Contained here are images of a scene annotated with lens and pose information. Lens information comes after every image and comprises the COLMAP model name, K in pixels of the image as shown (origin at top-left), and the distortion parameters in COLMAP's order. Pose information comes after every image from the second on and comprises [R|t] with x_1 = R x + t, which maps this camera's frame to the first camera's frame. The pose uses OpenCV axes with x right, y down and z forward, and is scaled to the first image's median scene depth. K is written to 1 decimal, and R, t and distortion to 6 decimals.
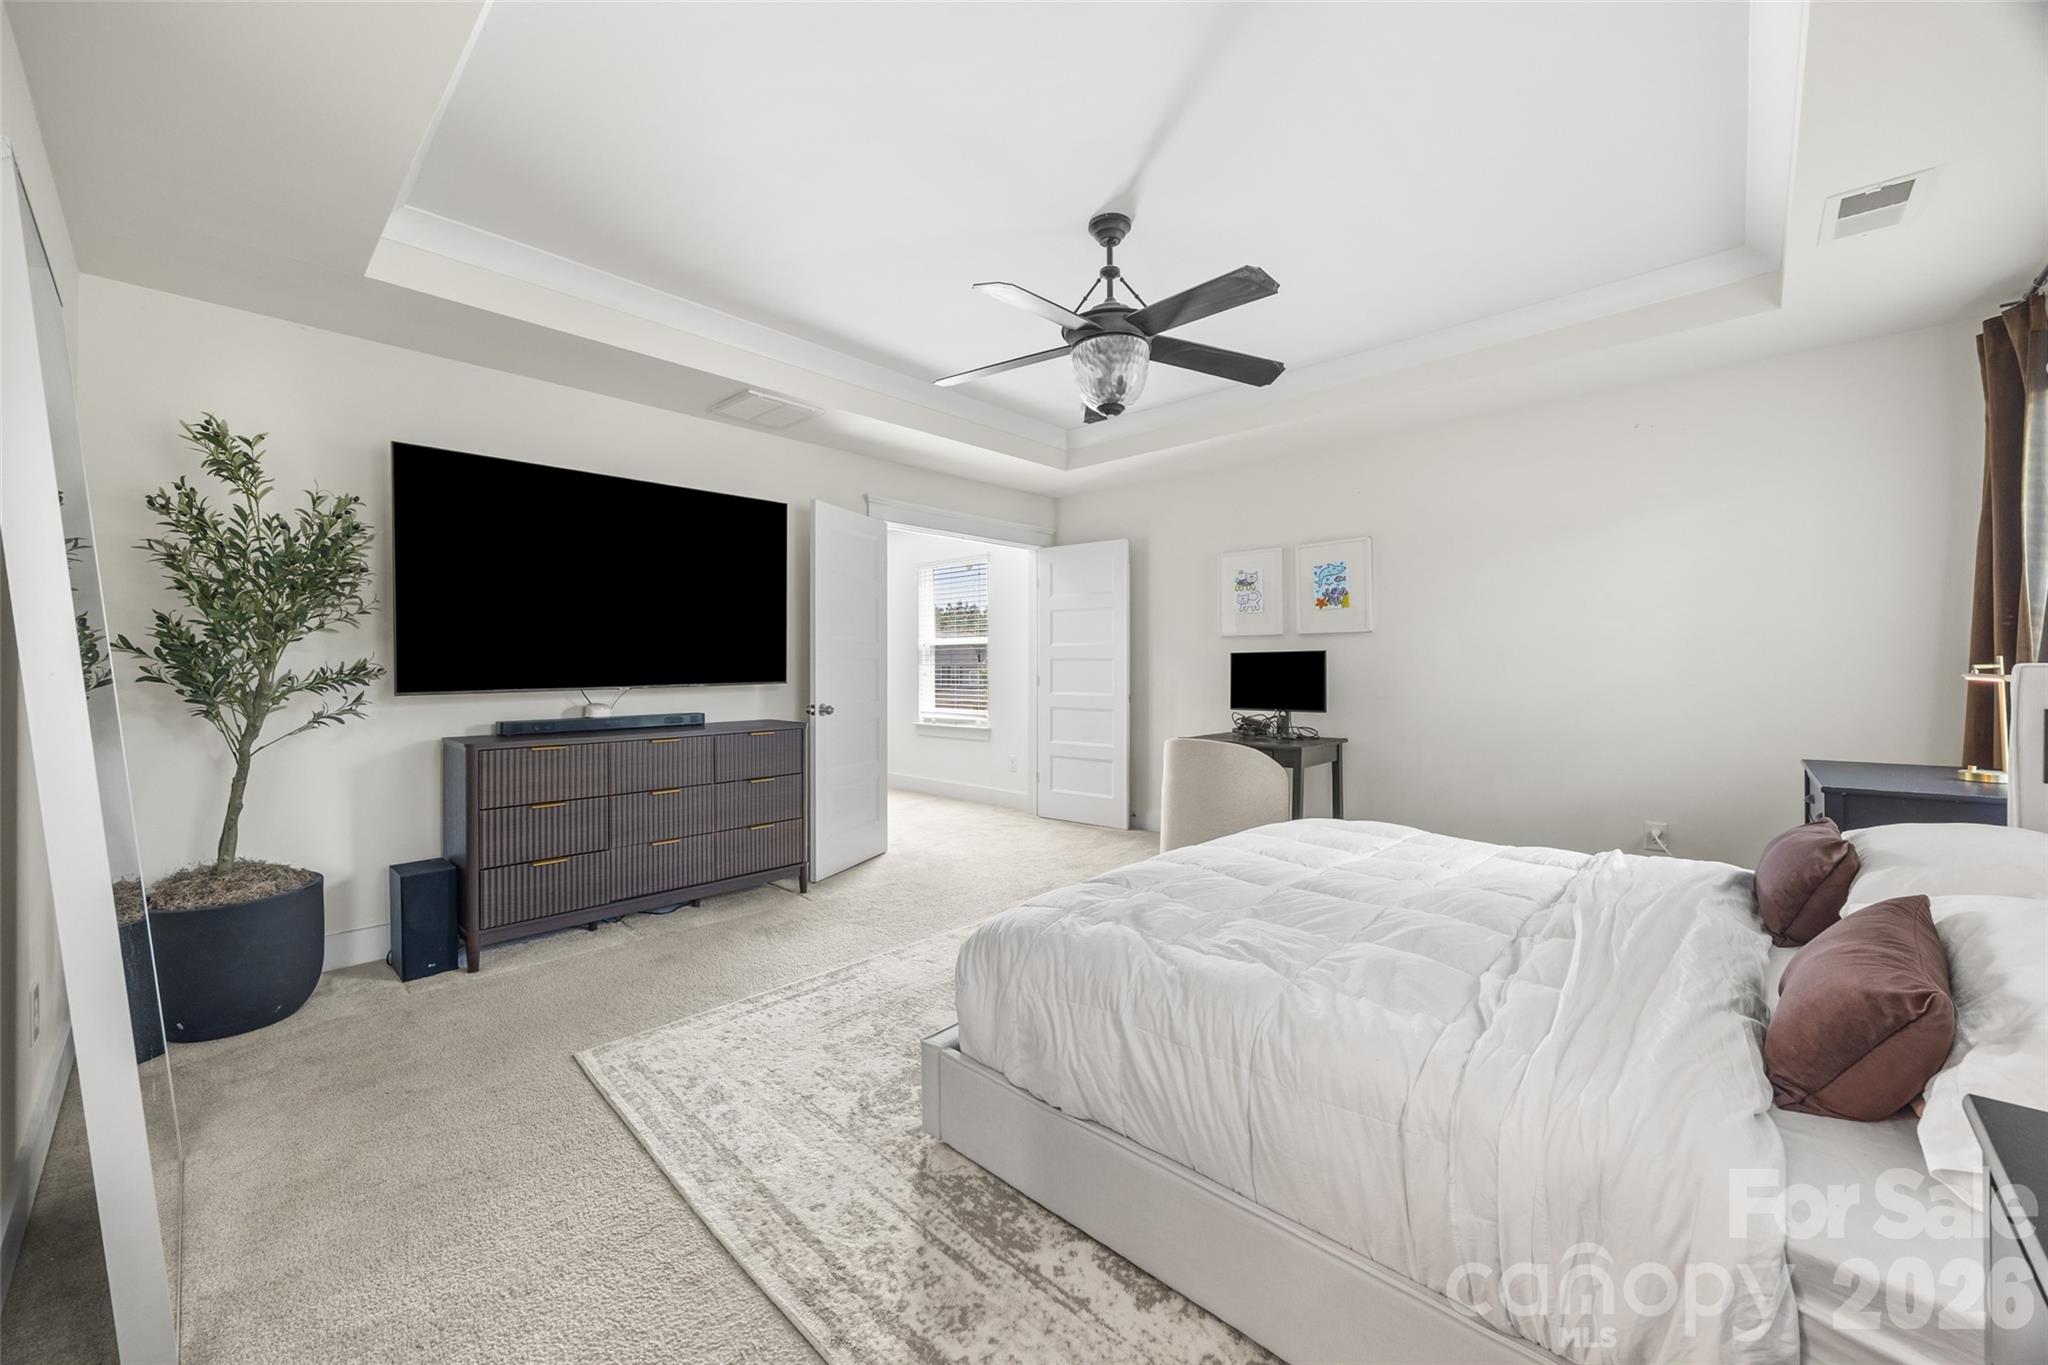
lens RADIAL K [[790.8, 0, 1023.7], [0, 790.8, 669.0], [0, 0, 1]] dist [-0.001527, -0.000499]
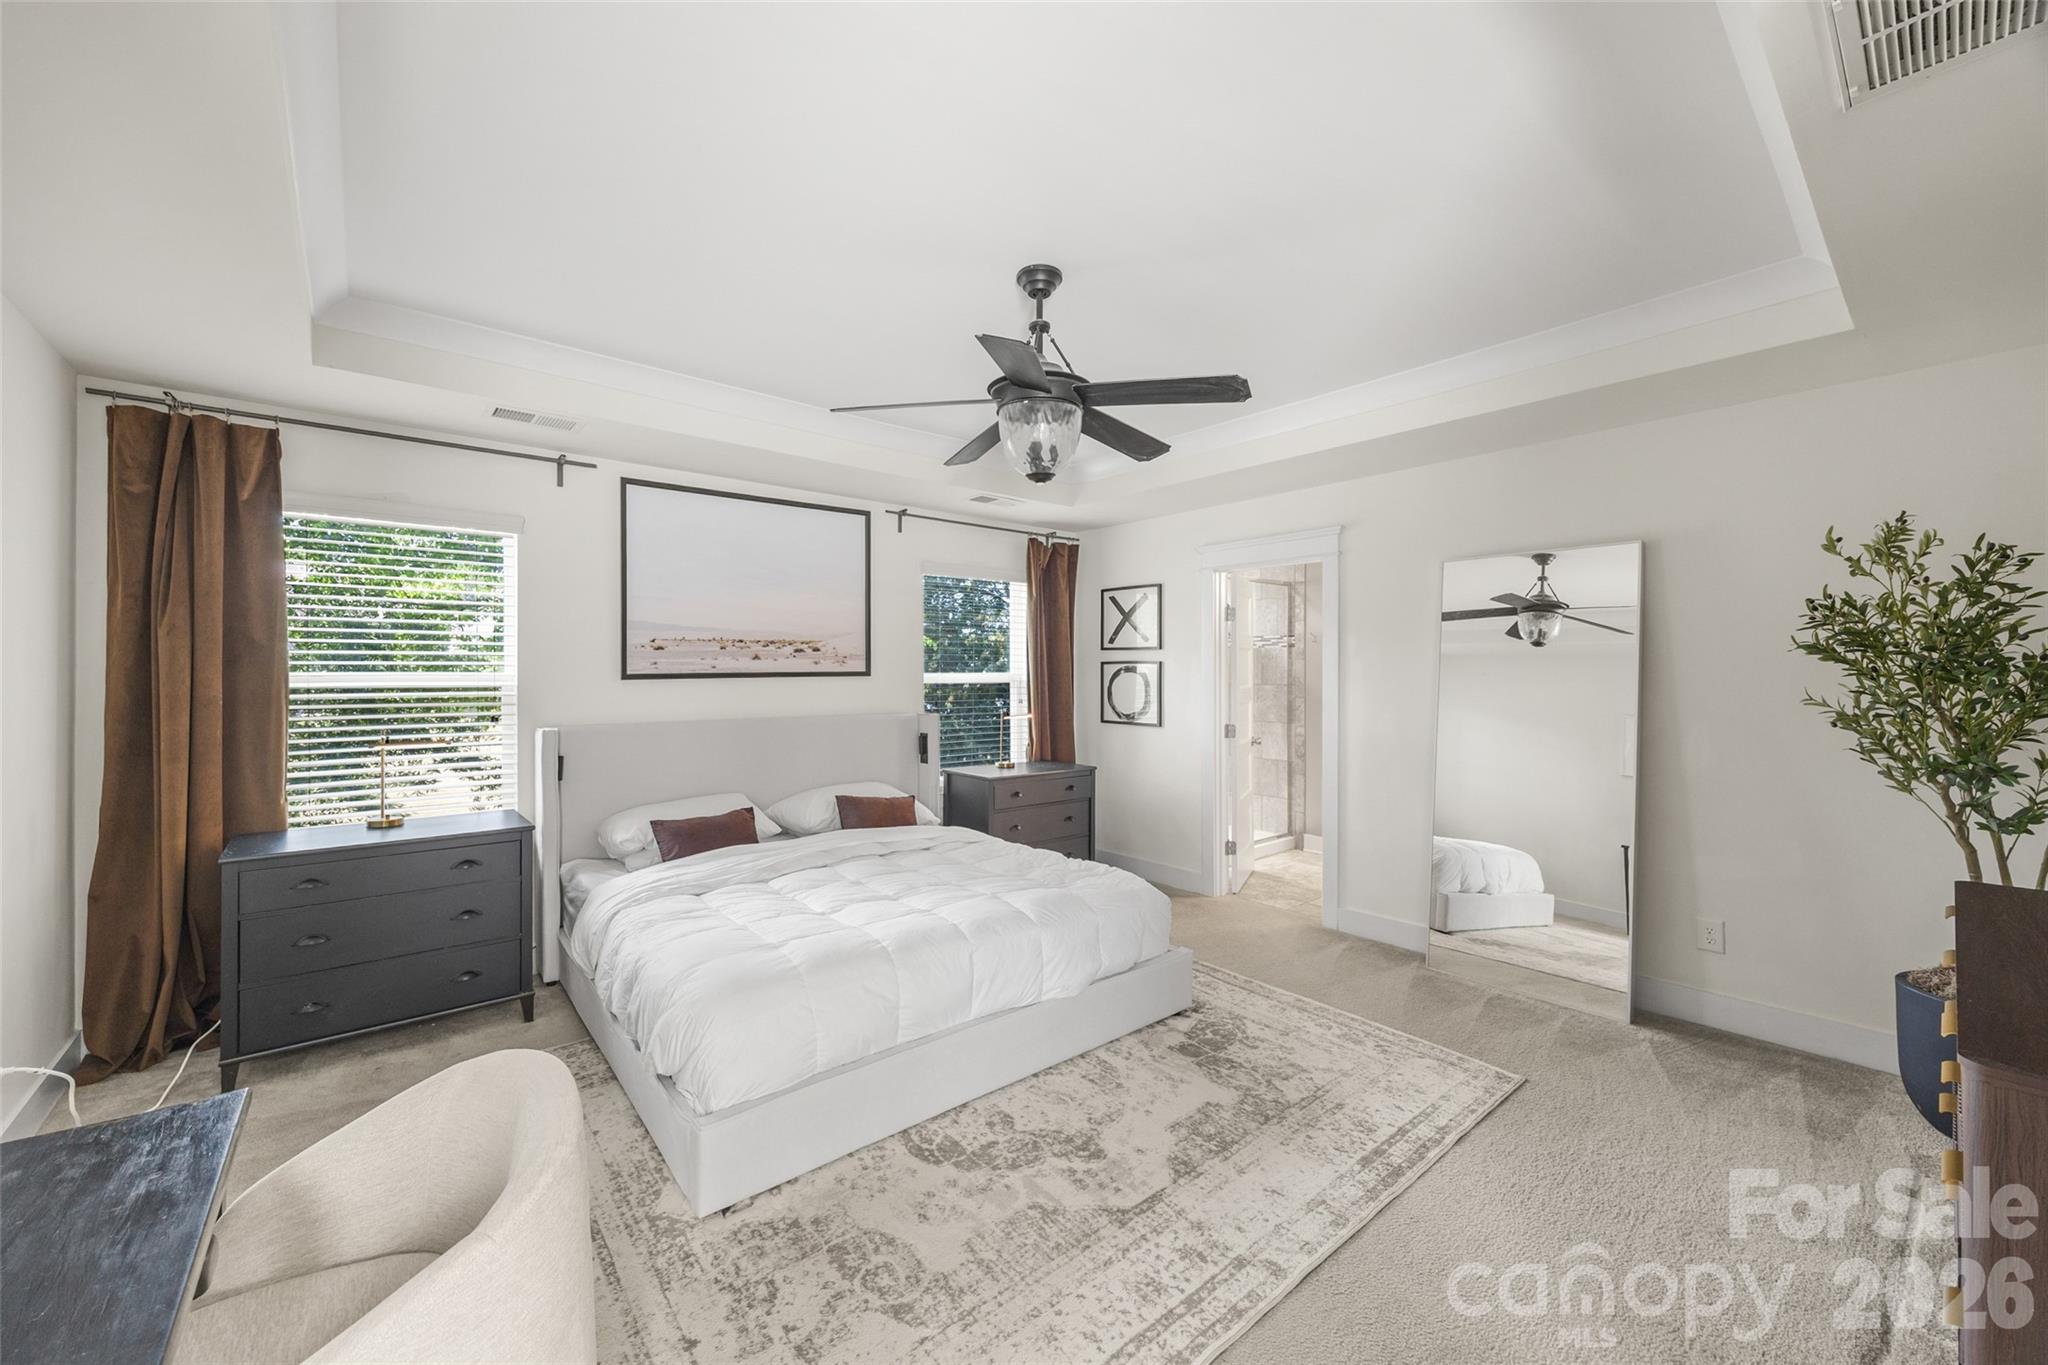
lens RADIAL K [[790.8, 0, 1023.1], [0, 790.8, 676.4], [0, 0, 1]] dist [-0.001527, -0.000499]
pose [[-0.992984, 0.004221, 0.118171, 0.023575], [0.004895, 0.999973, 0.005414, -0.116052], [-0.118145, 0.005954, -0.992979, 2.353759]]
